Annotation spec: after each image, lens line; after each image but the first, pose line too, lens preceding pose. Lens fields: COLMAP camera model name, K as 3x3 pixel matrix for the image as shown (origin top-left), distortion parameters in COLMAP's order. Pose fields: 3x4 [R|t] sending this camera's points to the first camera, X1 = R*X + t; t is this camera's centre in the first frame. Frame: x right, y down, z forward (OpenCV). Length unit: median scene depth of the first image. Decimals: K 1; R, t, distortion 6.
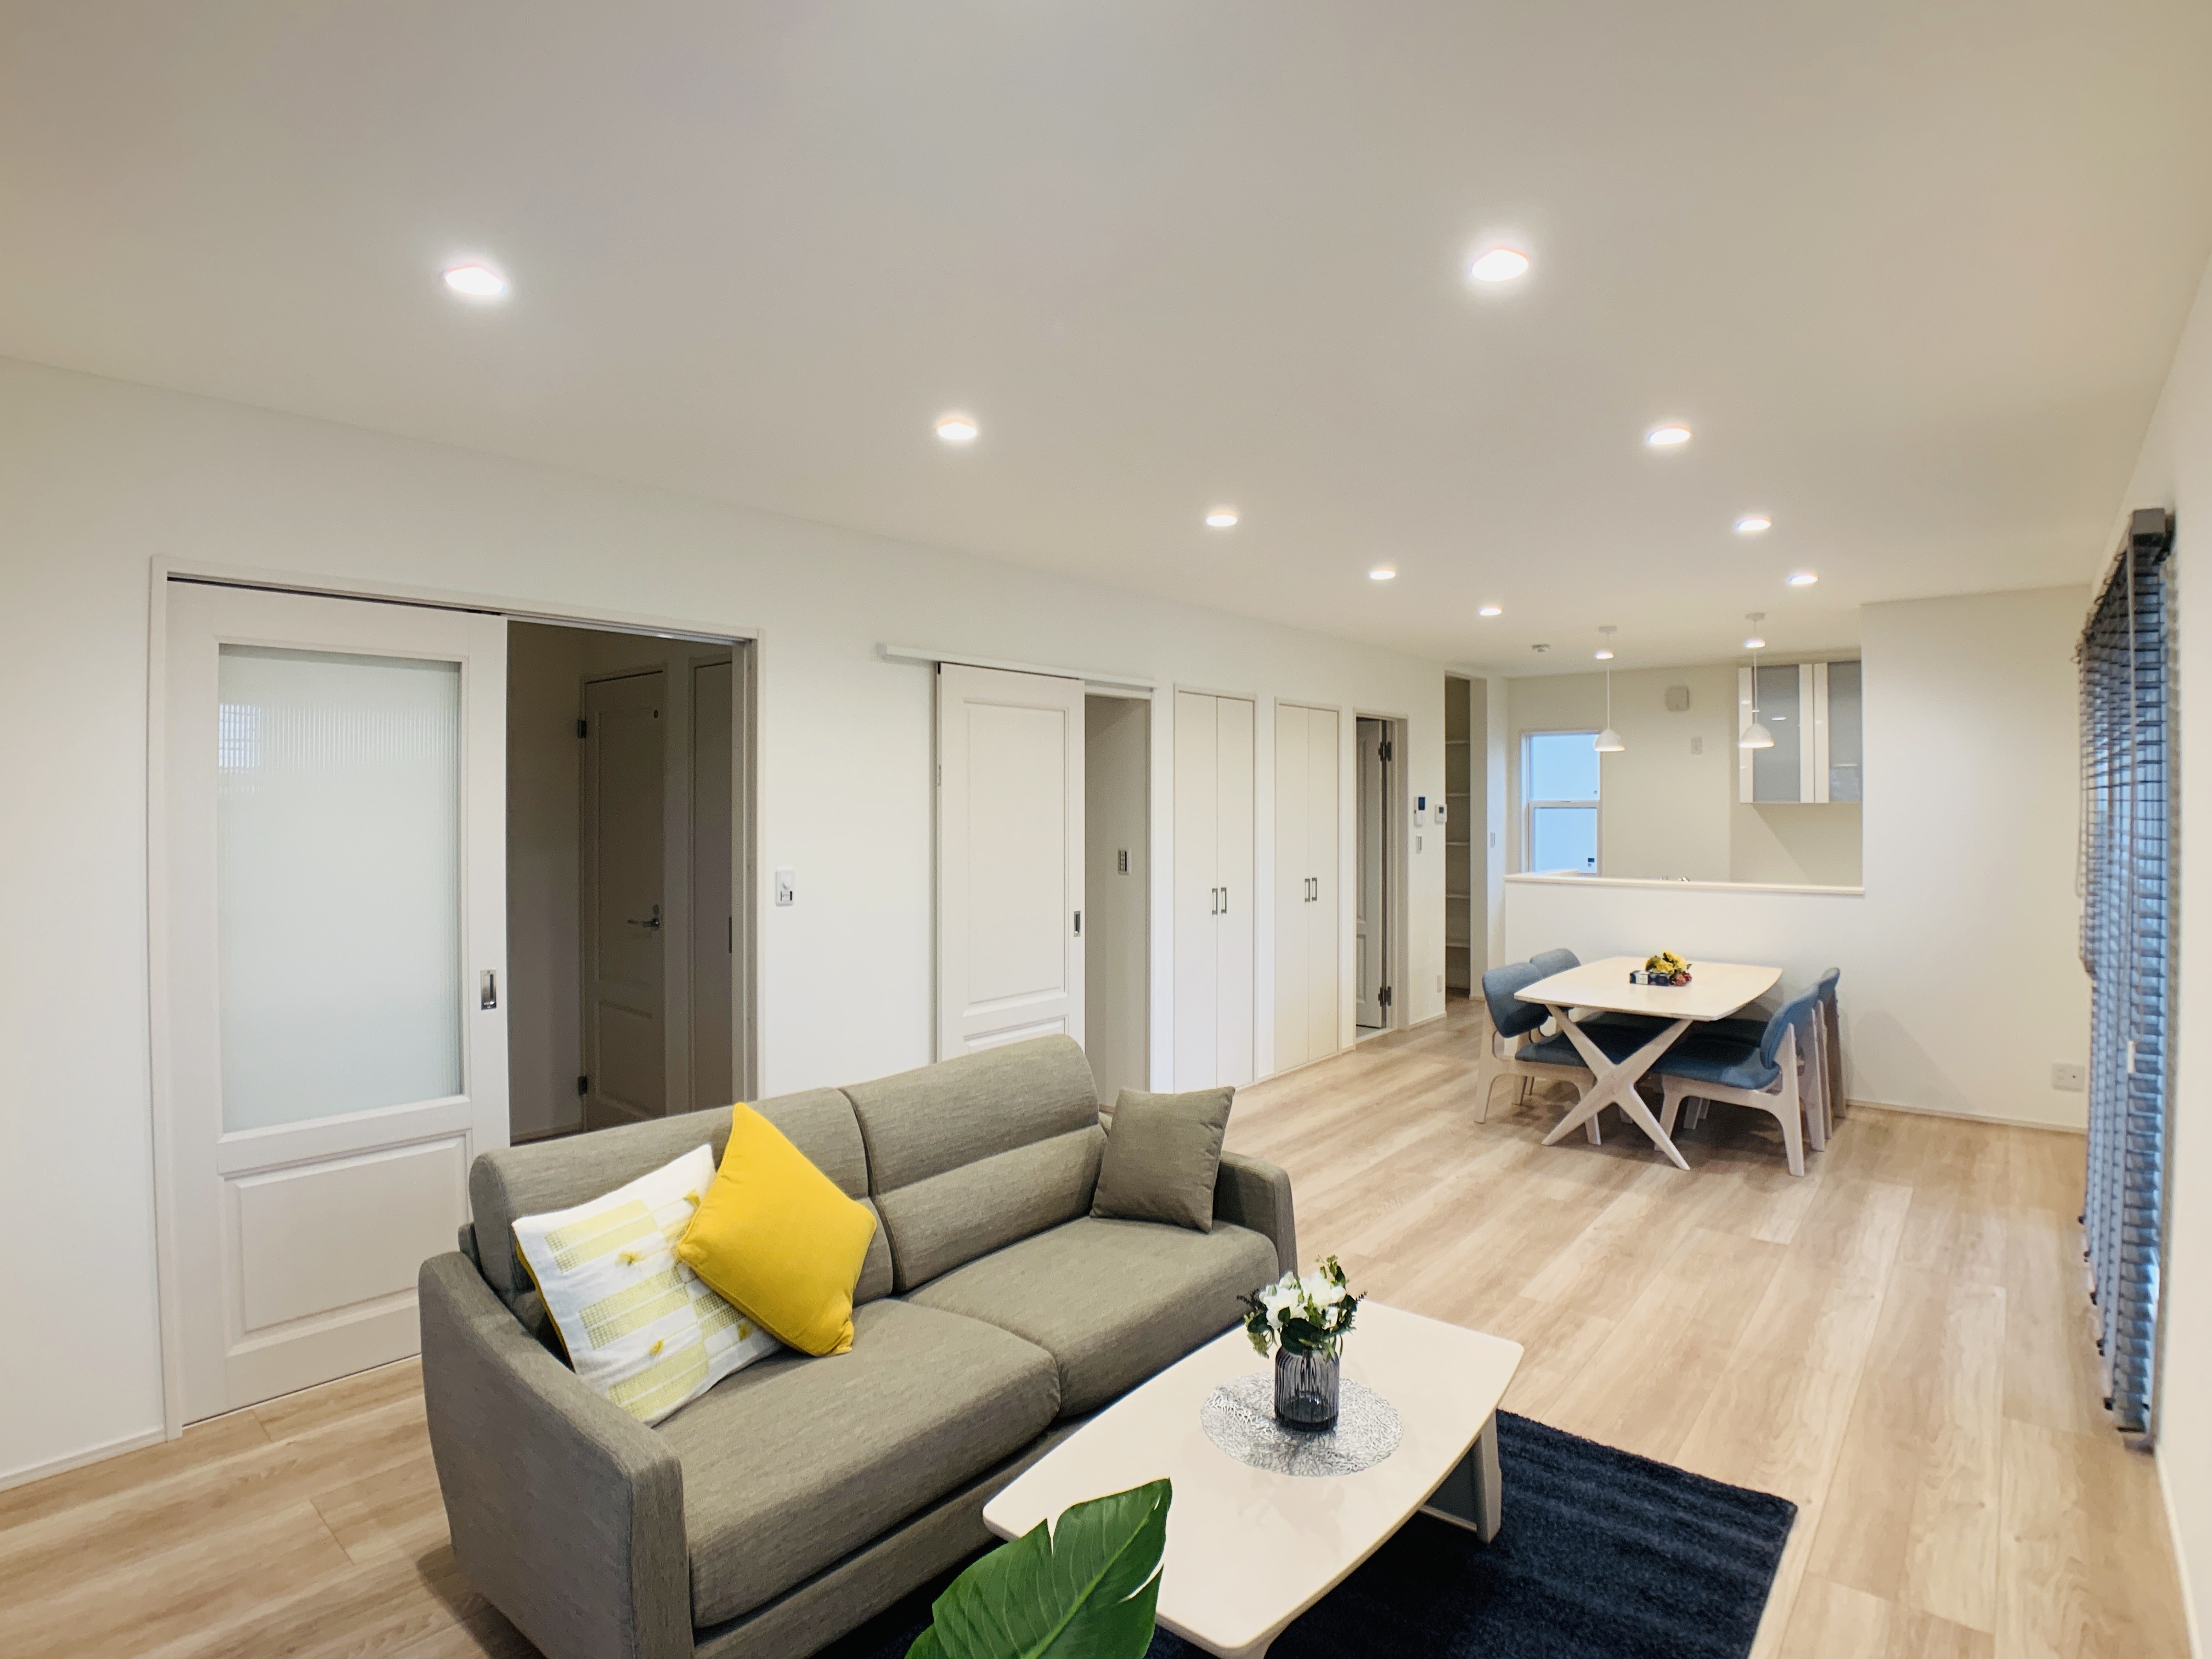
lens RADIAL K [[1140.9, 0, 1103.1], [0, 1140.9, 816.3], [0, 0, 1]] dist [-0.073787, 0.000987]
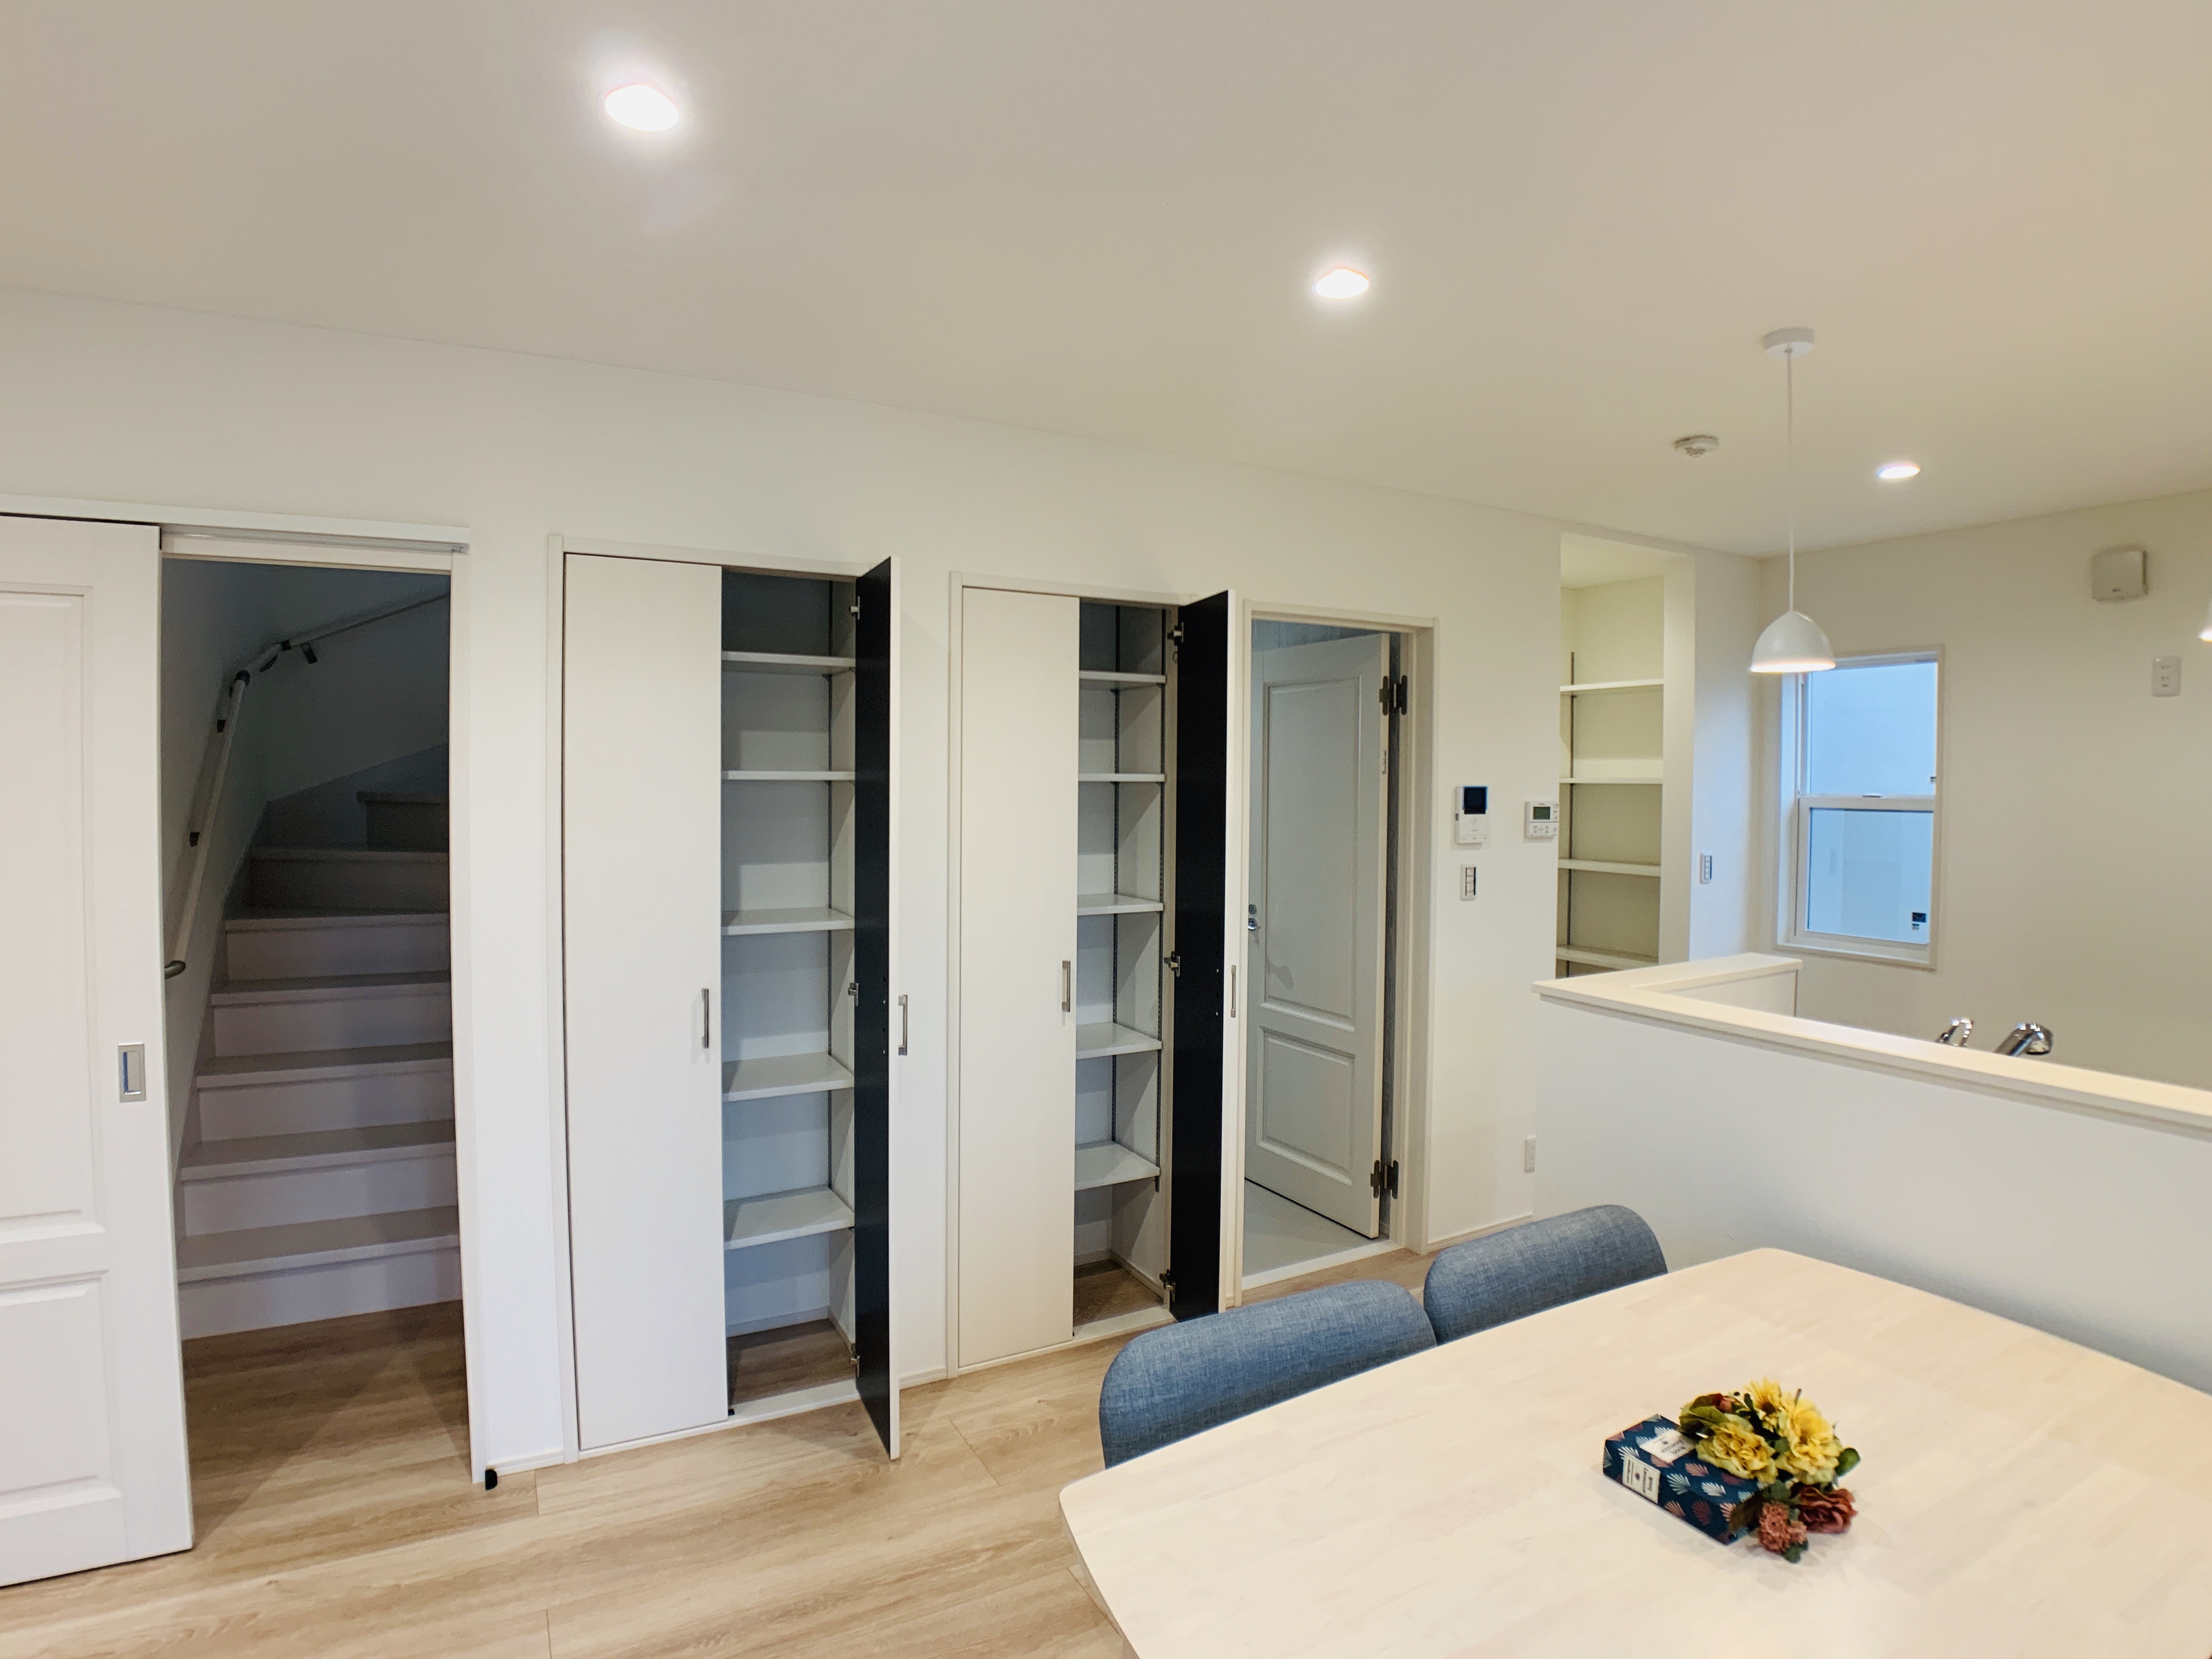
lens RADIAL K [[1140.9, 0, 1103.1], [0, 1140.9, 816.3], [0, 0, 1]] dist [-0.073787, 0.000987]
pose [[0.933732, 0.017920, -0.357525, 0.309617], [-0.011126, 0.999716, 0.021051, -0.013135], [0.357800, -0.015679, 0.933666, 0.487176]]
